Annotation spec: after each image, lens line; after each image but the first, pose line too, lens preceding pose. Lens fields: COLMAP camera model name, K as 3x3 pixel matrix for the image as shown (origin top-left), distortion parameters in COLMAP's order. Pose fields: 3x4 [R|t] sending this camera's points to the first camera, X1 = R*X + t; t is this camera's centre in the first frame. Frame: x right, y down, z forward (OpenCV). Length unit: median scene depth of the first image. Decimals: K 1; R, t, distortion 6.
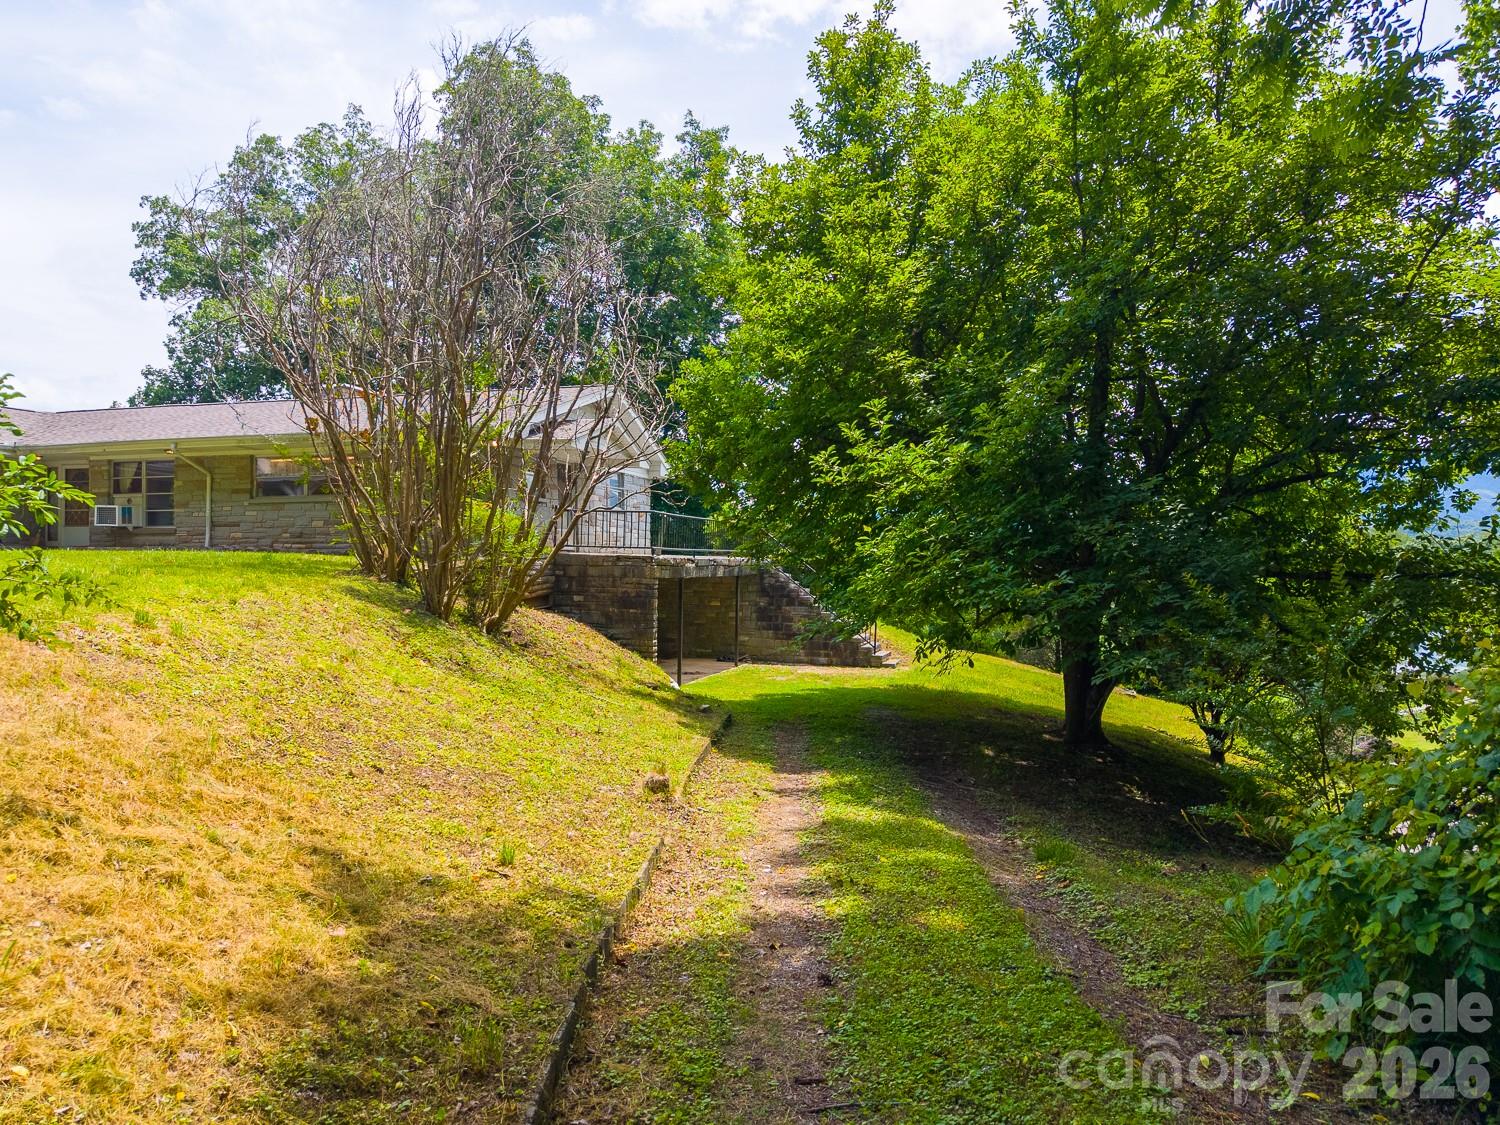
lens RADIAL K [[1008.5, 0, 750.4], [0, 1008.5, 586.4], [0, 0, 1]] dist [0.039633, -0.040543]
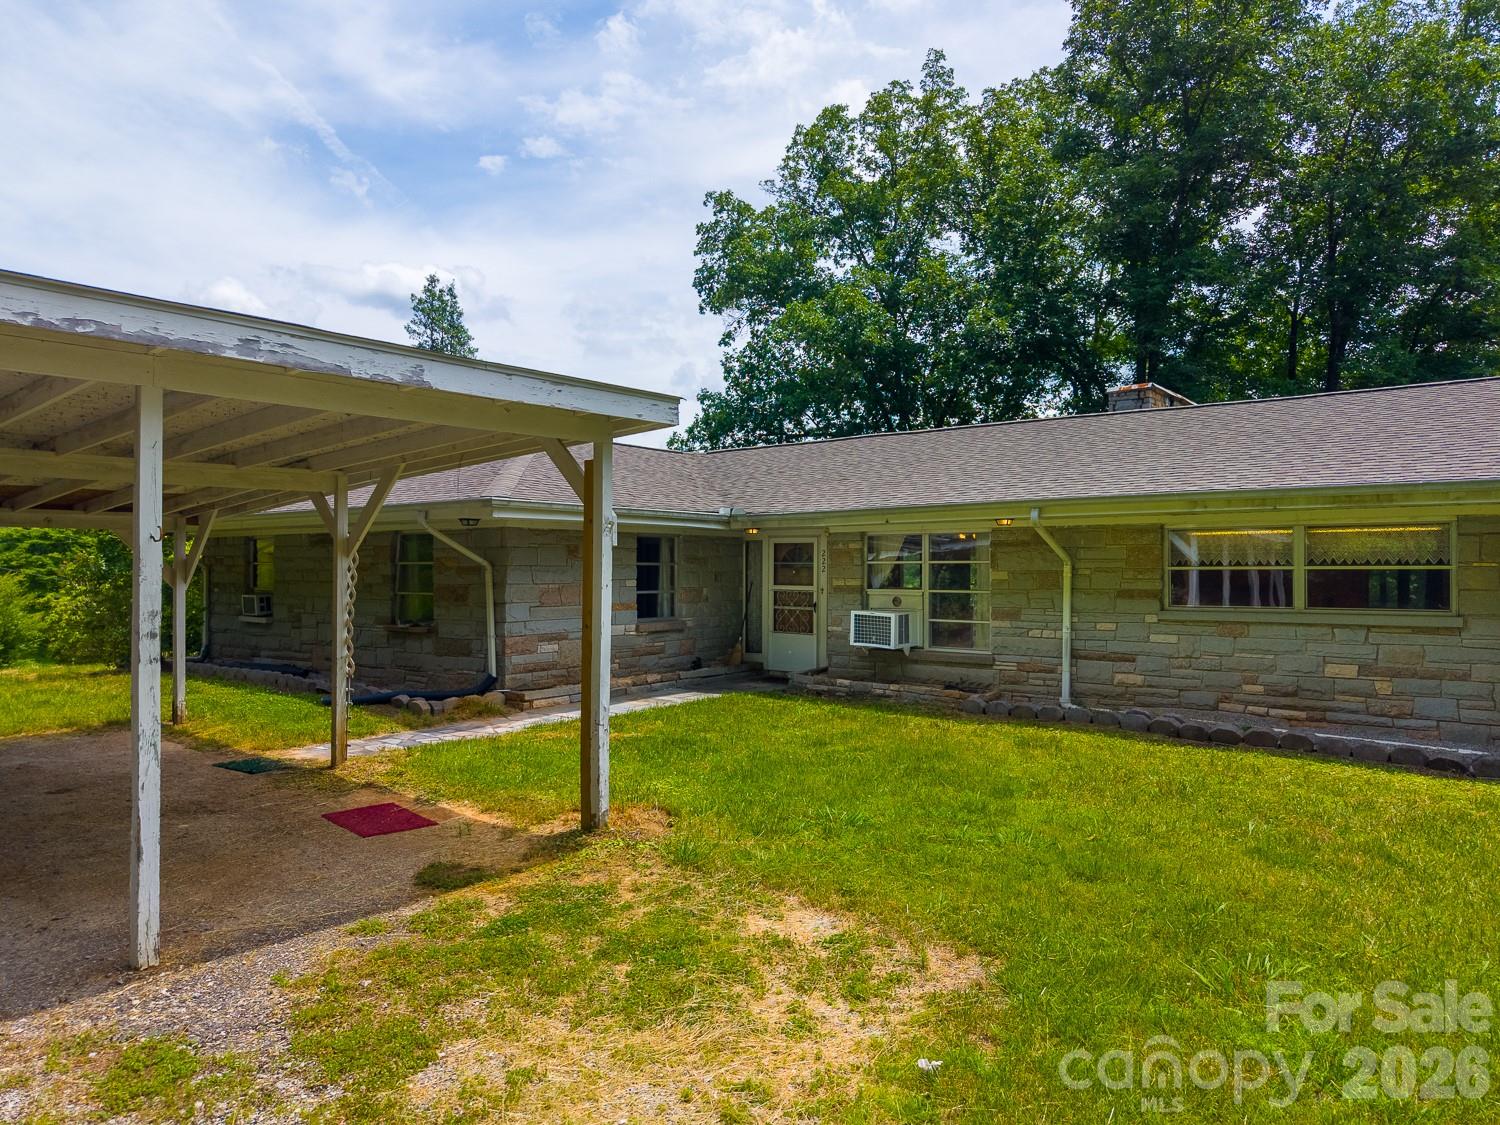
lens RADIAL K [[1008.5, 0, 763.4], [0, 1008.5, 585.1], [0, 0, 1]] dist [0.039633, -0.040543]
pose [[0.929688, 0.007523, -0.368271, -0.231961], [-0.011038, 0.999911, -0.007440, -0.043429], [0.368182, 0.010982, 0.929689, 0.218894]]
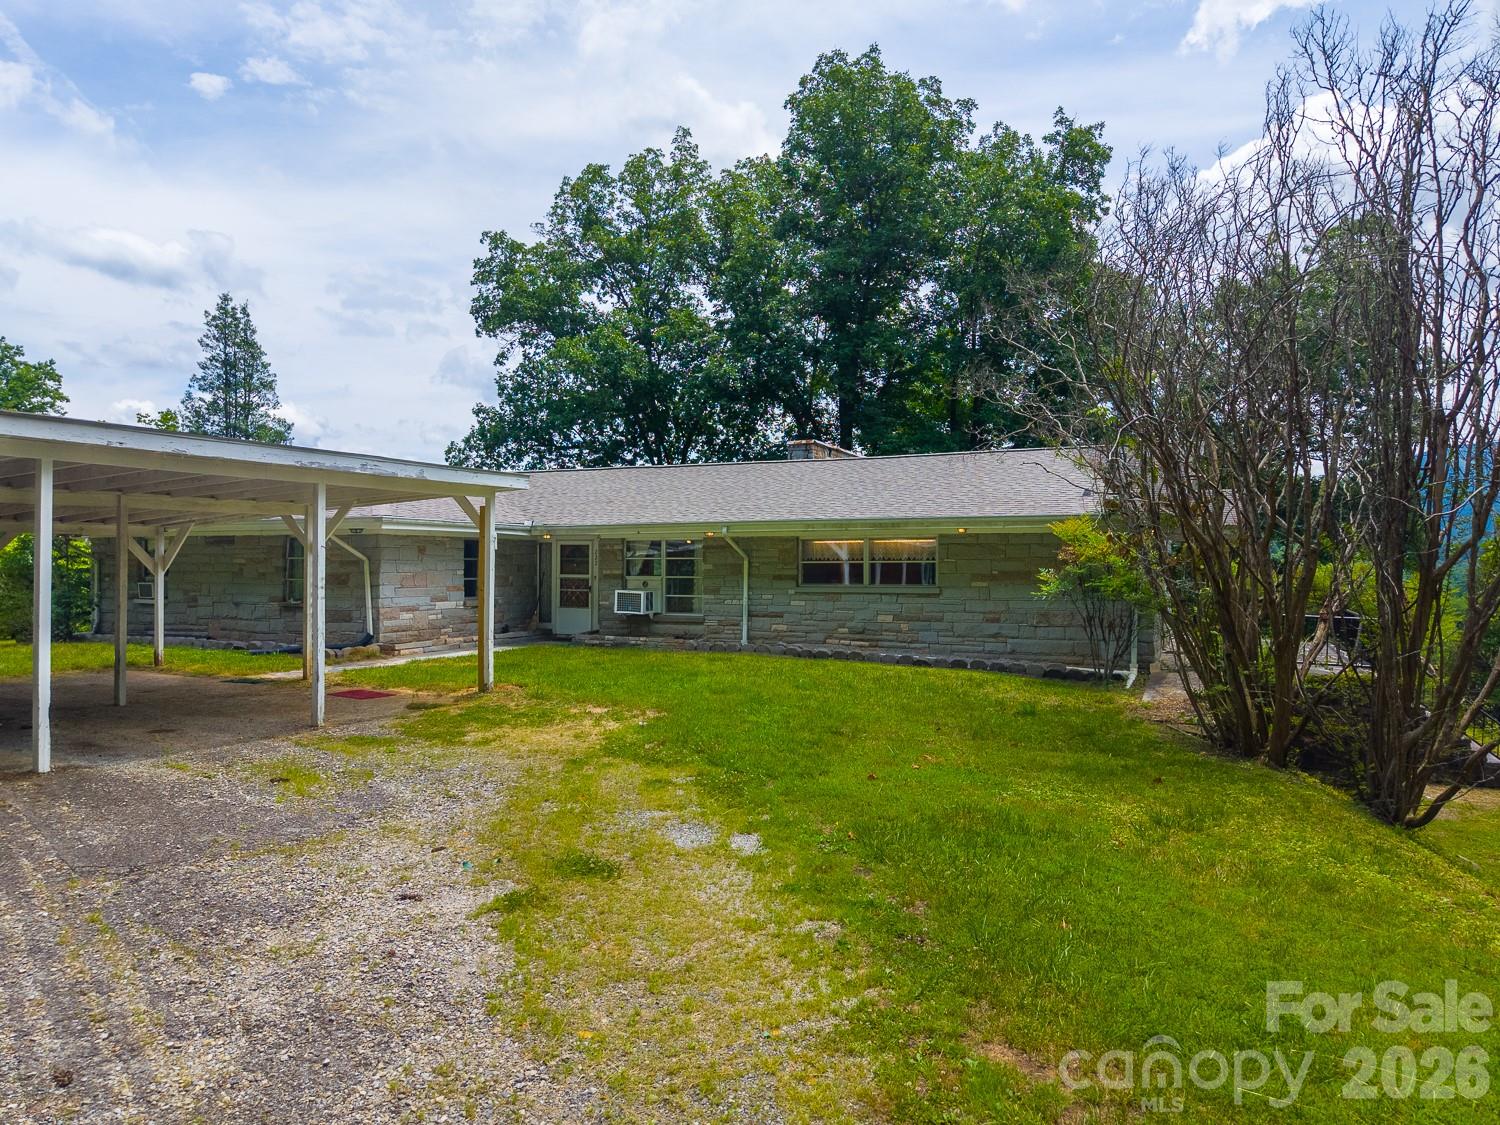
lens RADIAL K [[1008.5, 0, 754.8], [0, 1008.5, 570.3], [0, 0, 1]] dist [0.039633, -0.040543]
pose [[0.988877, 0.003861, -0.148685, -0.191397], [-0.007019, 0.999761, -0.020718, -0.038712], [0.148569, 0.021531, 0.988668, 0.078091]]
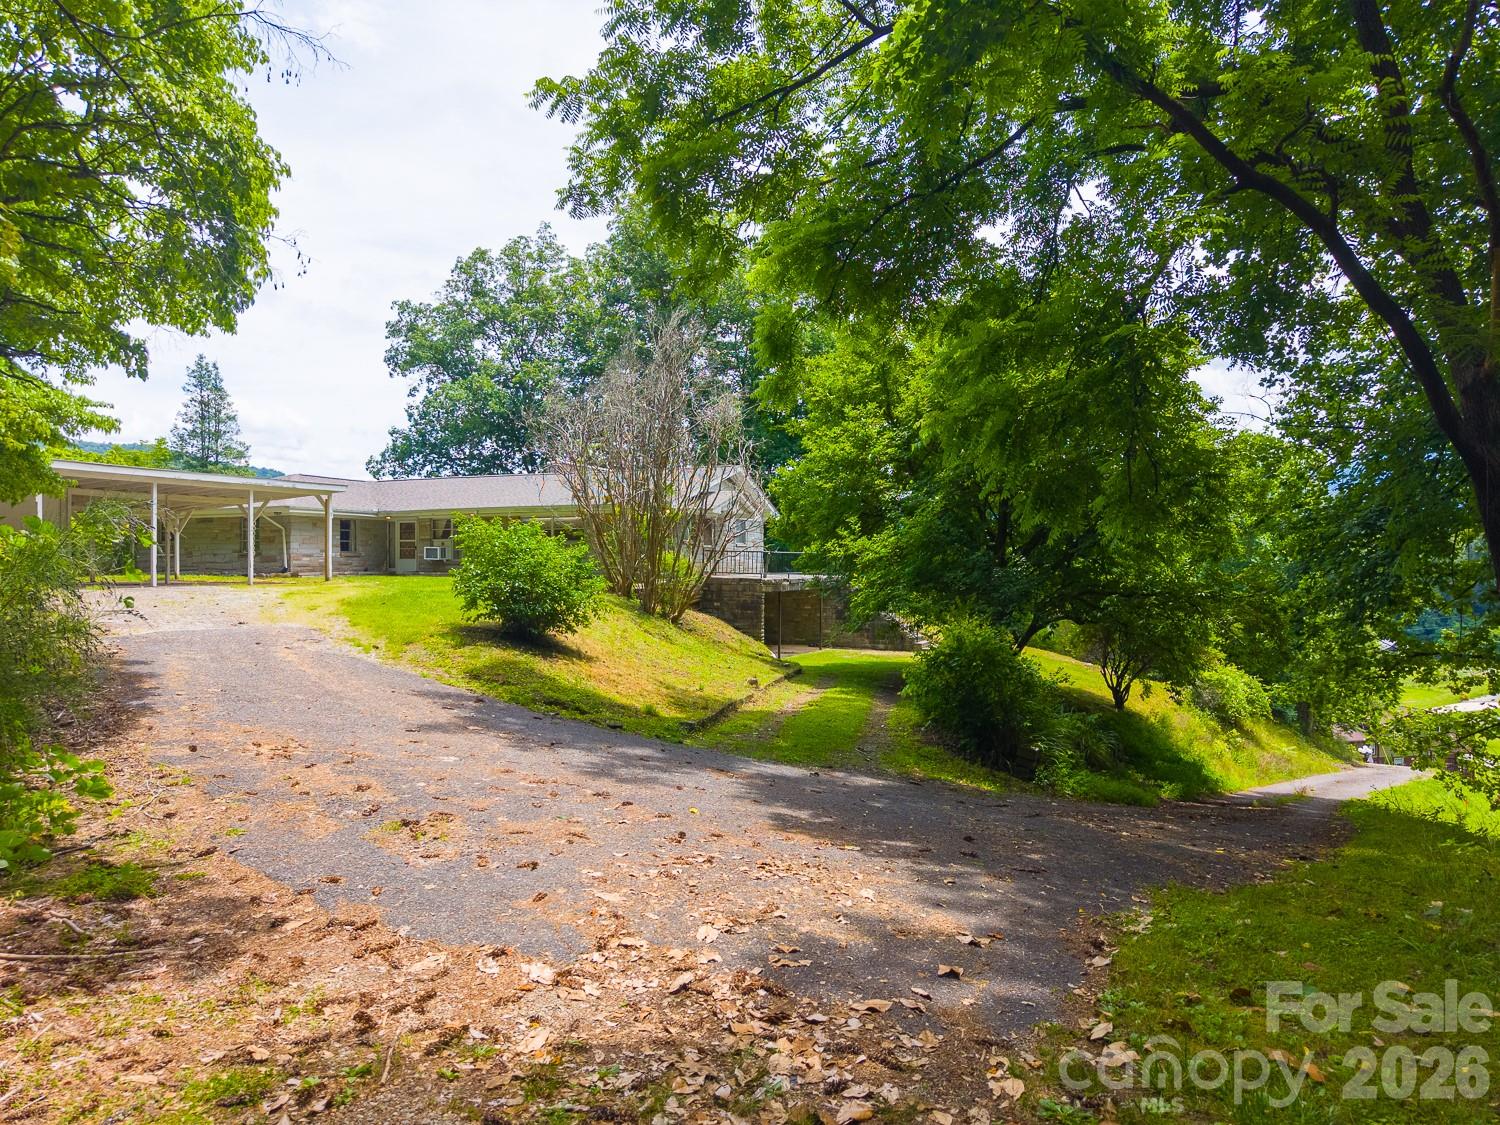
lens RADIAL K [[1008.5, 0, 764.1], [0, 1008.5, 568.4], [0, 0, 1]] dist [0.039633, -0.040543]
pose [[0.993277, -0.003097, -0.115722, 0.039235], [0.000625, 0.999771, -0.021391, -0.004872], [0.115762, 0.021175, 0.993051, -0.258068]]
